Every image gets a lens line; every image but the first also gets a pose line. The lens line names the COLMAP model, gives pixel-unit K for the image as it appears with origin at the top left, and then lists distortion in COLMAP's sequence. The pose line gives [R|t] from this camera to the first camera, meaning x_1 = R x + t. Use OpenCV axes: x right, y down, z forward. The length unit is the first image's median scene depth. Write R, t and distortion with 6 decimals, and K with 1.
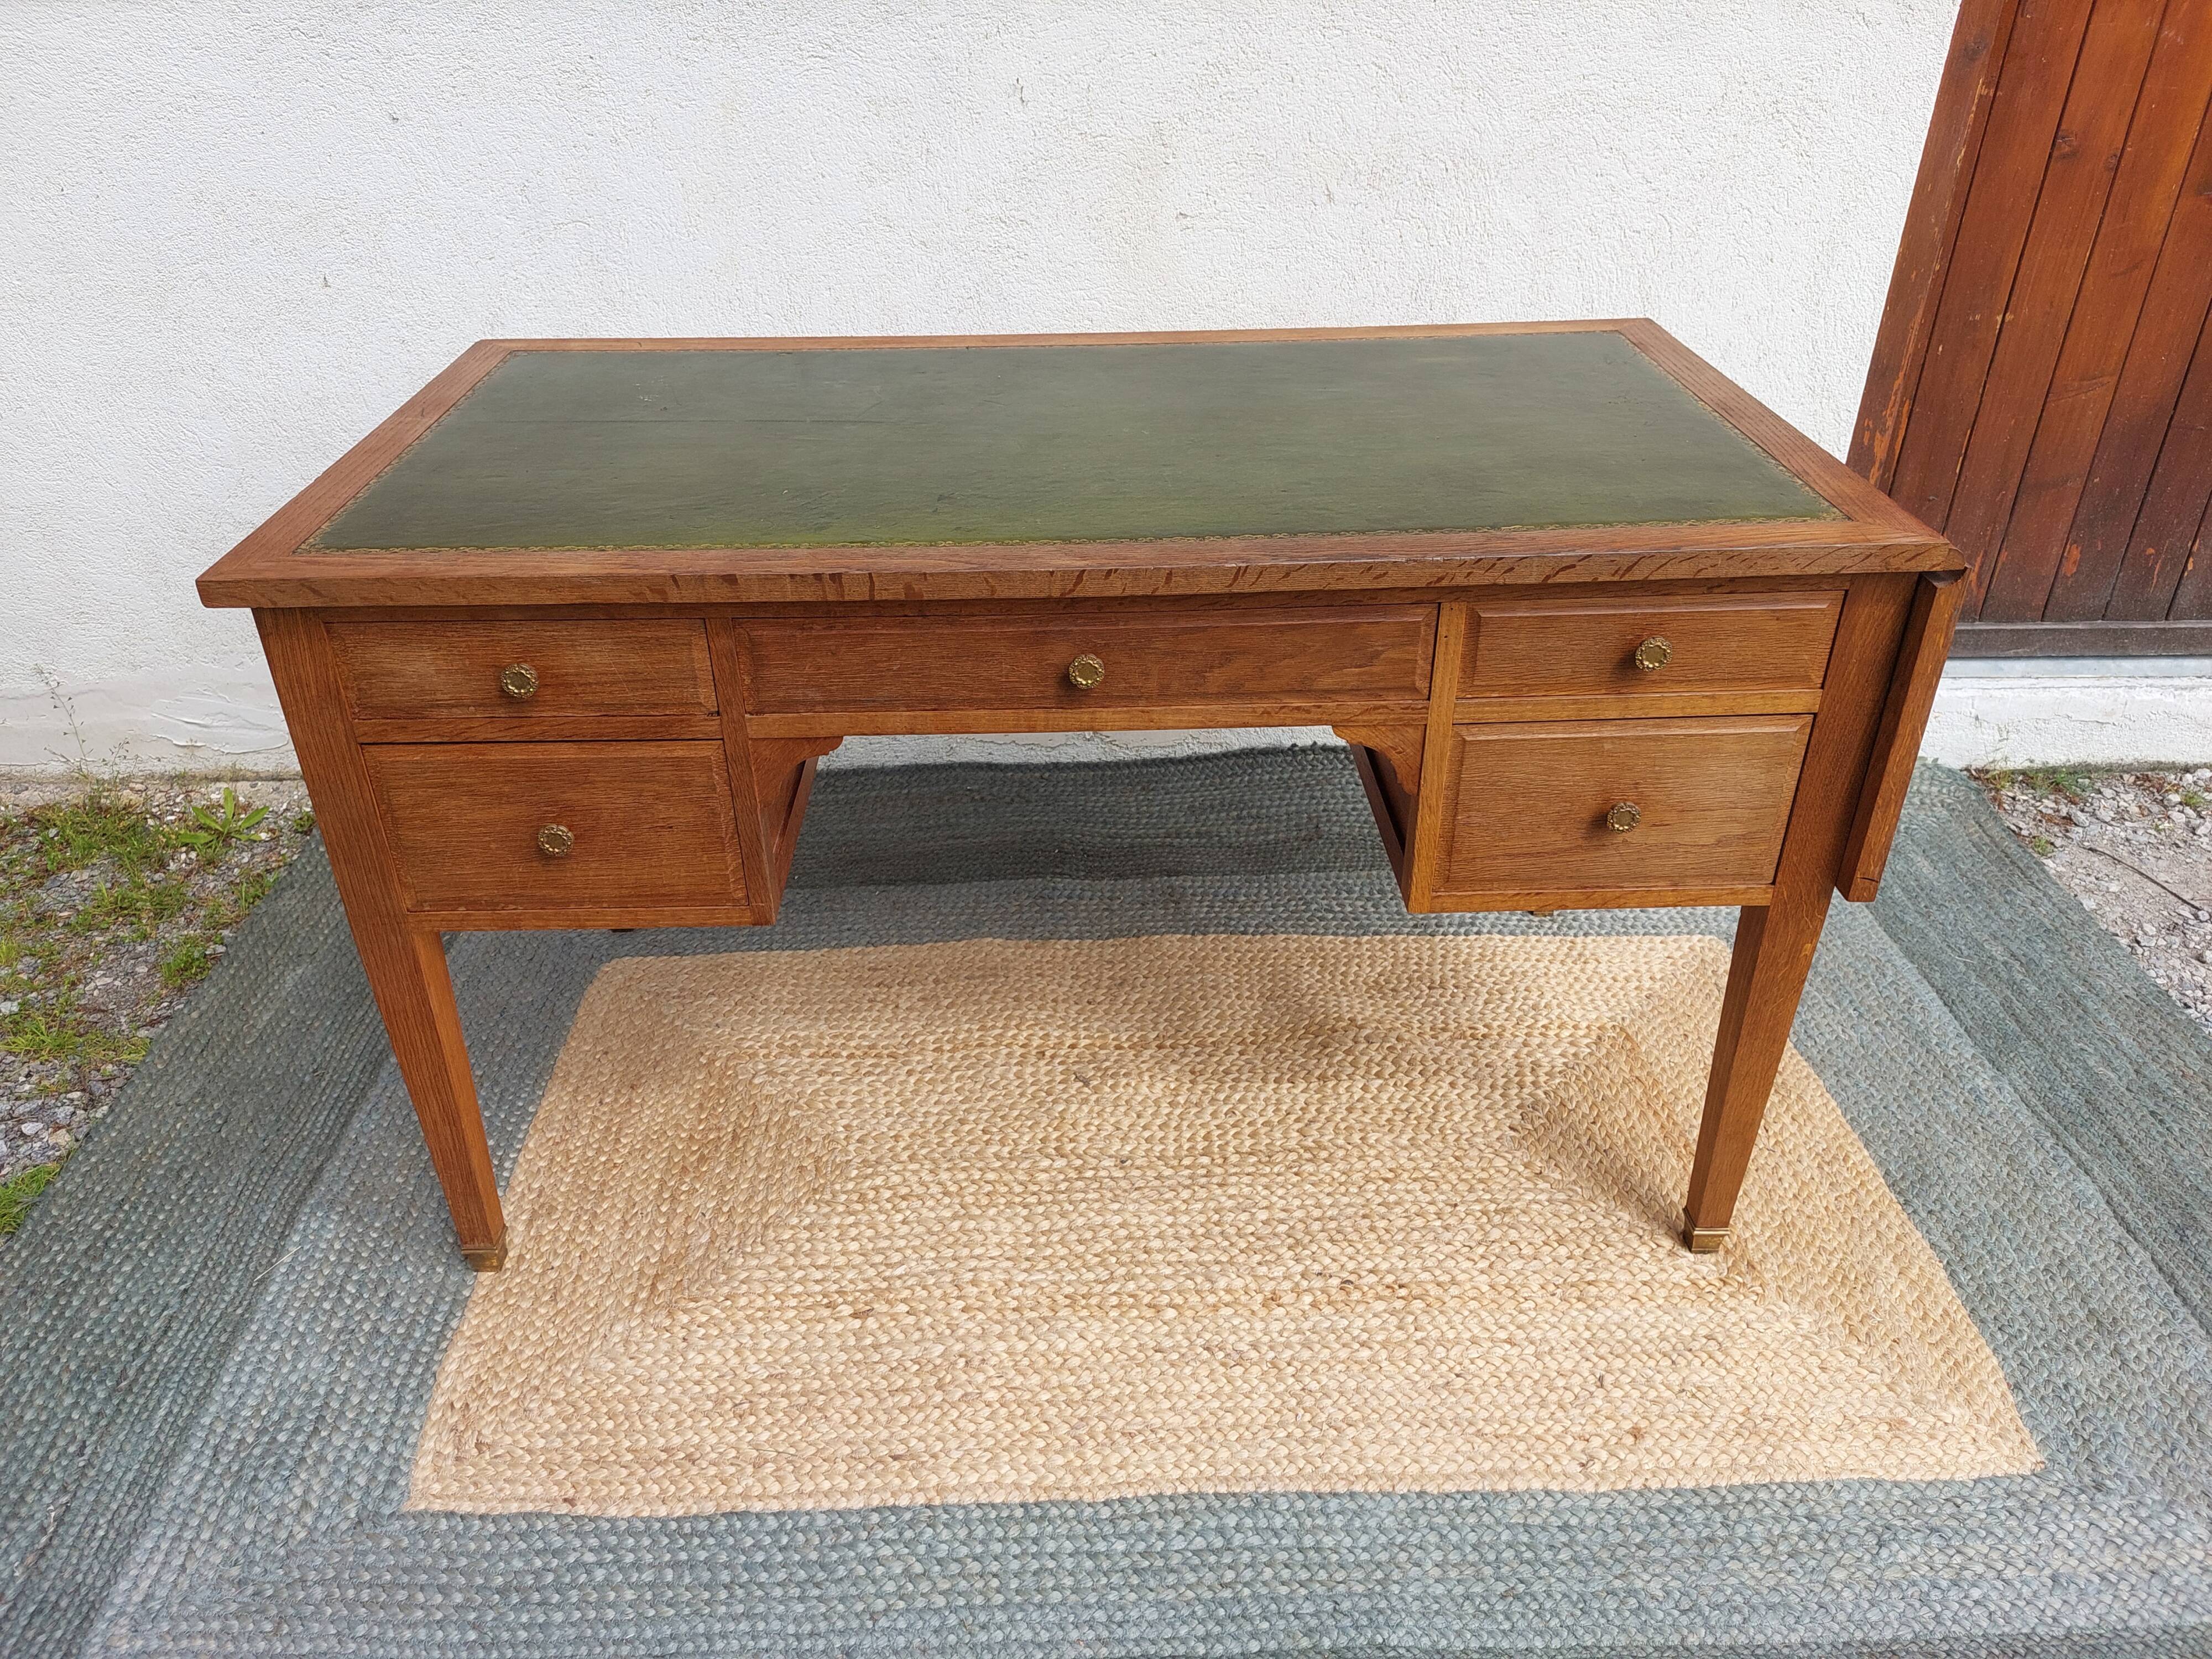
lens RADIAL K [[1587.5, 0, 1106.8], [0, 1587.5, 839.6], [0, 0, 1]] dist [0.041649, -0.036540]
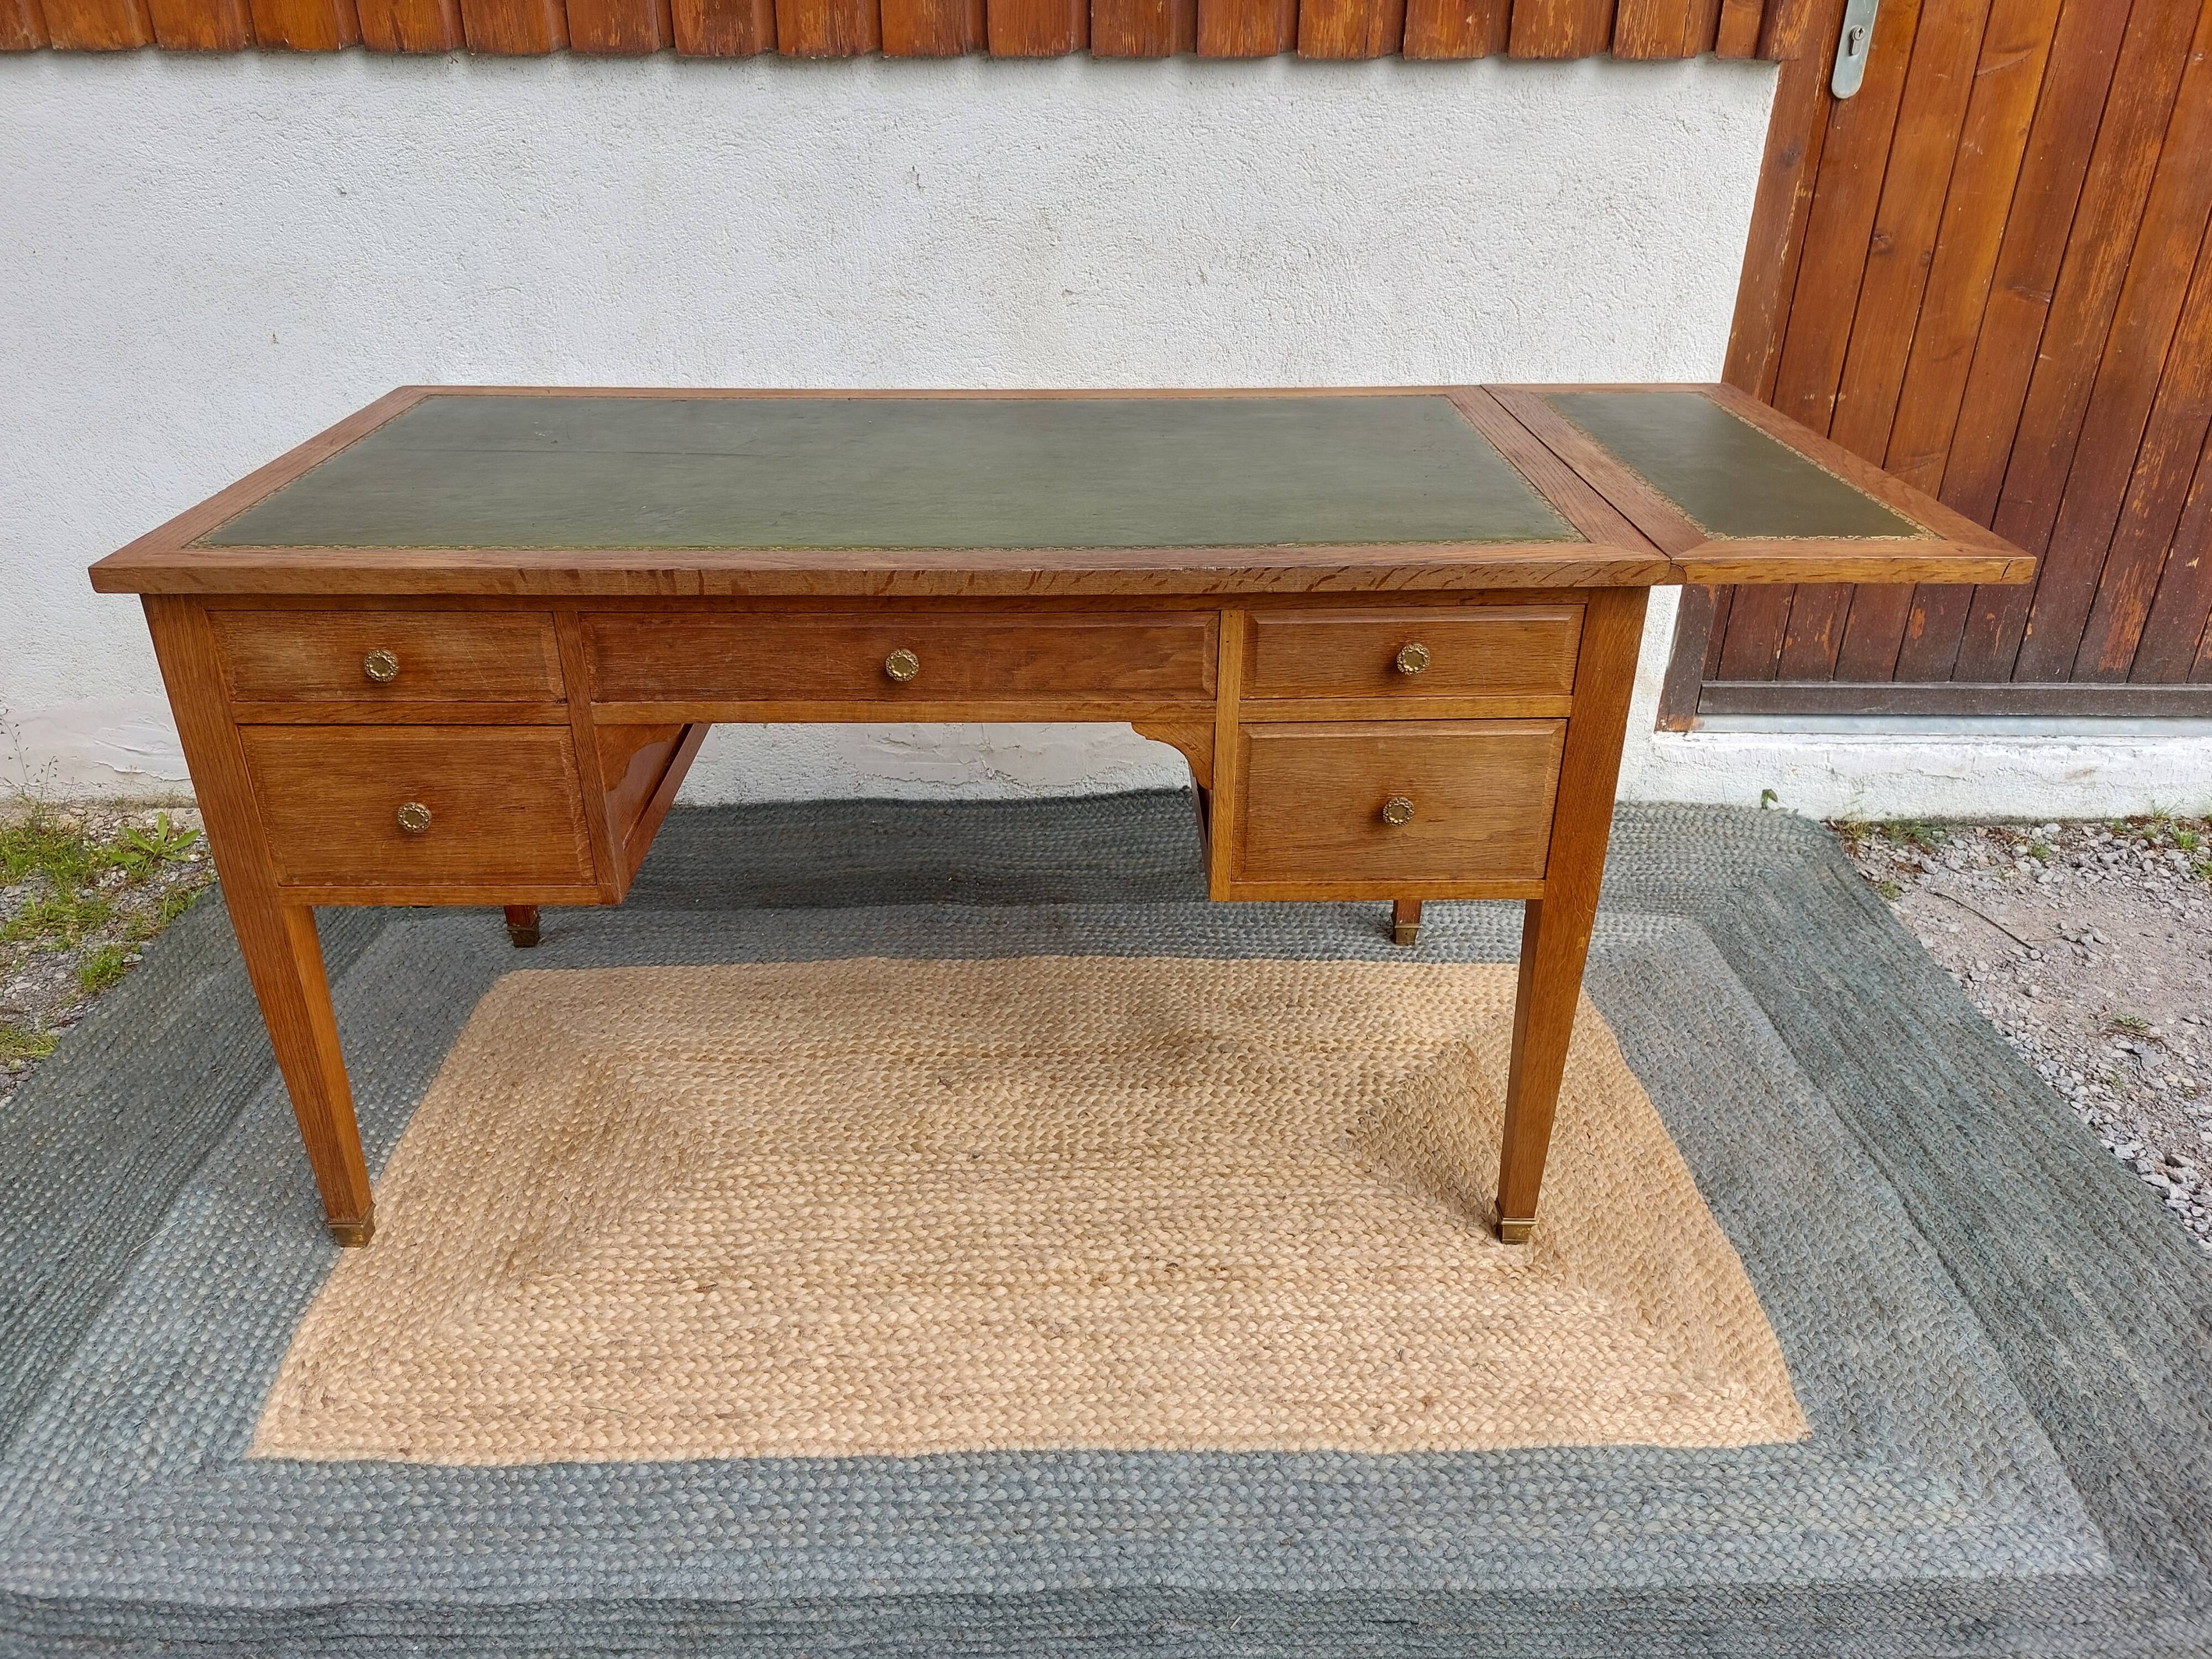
lens RADIAL K [[1587.5, 0, 1114.0], [0, 1587.5, 814.3], [0, 0, 1]] dist [0.041649, -0.036540]
pose [[0.999893, 0.014150, 0.003585, 0.109823], [-0.013824, 0.996815, -0.078547, 0.067657], [-0.004685, 0.078489, 0.996904, -0.075246]]
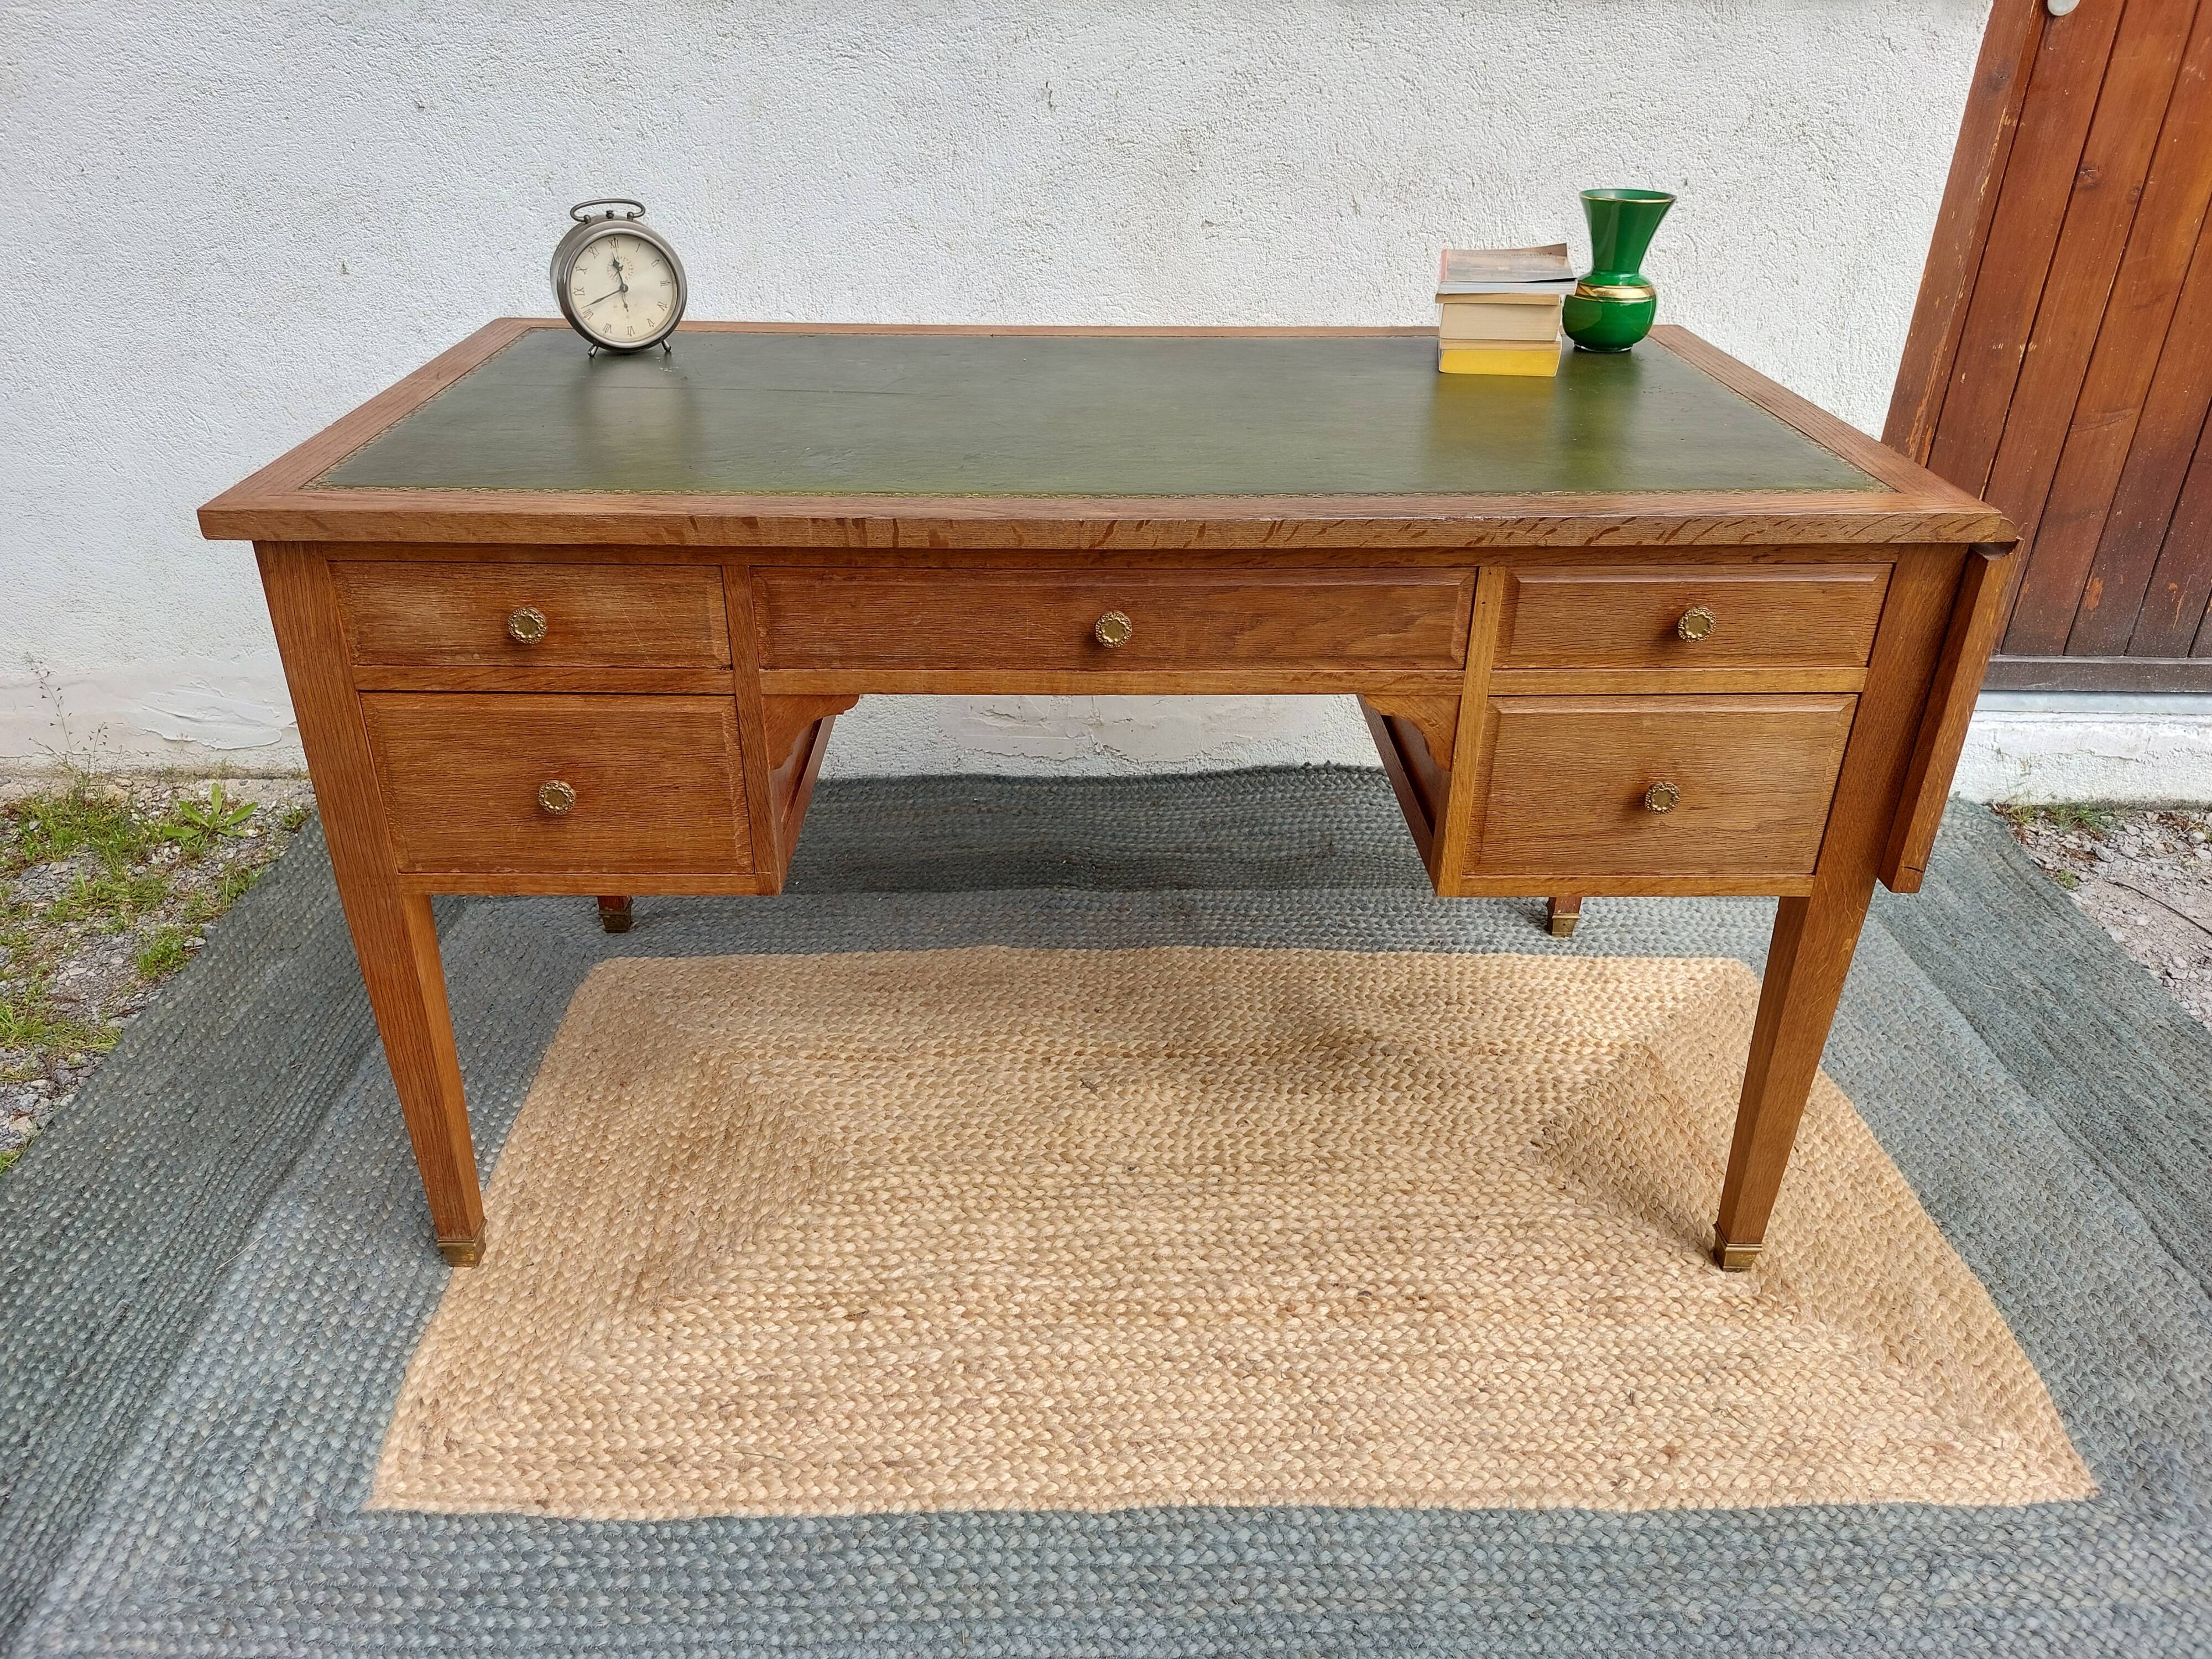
lens RADIAL K [[1587.5, 0, 1115.1], [0, 1587.5, 827.8], [0, 0, 1]] dist [0.041649, -0.036540]
pose [[0.999748, 0.020871, 0.008260, -0.013641], [-0.020415, 0.998442, -0.051926, 0.054213], [-0.009330, 0.051745, 0.998617, 0.032816]]
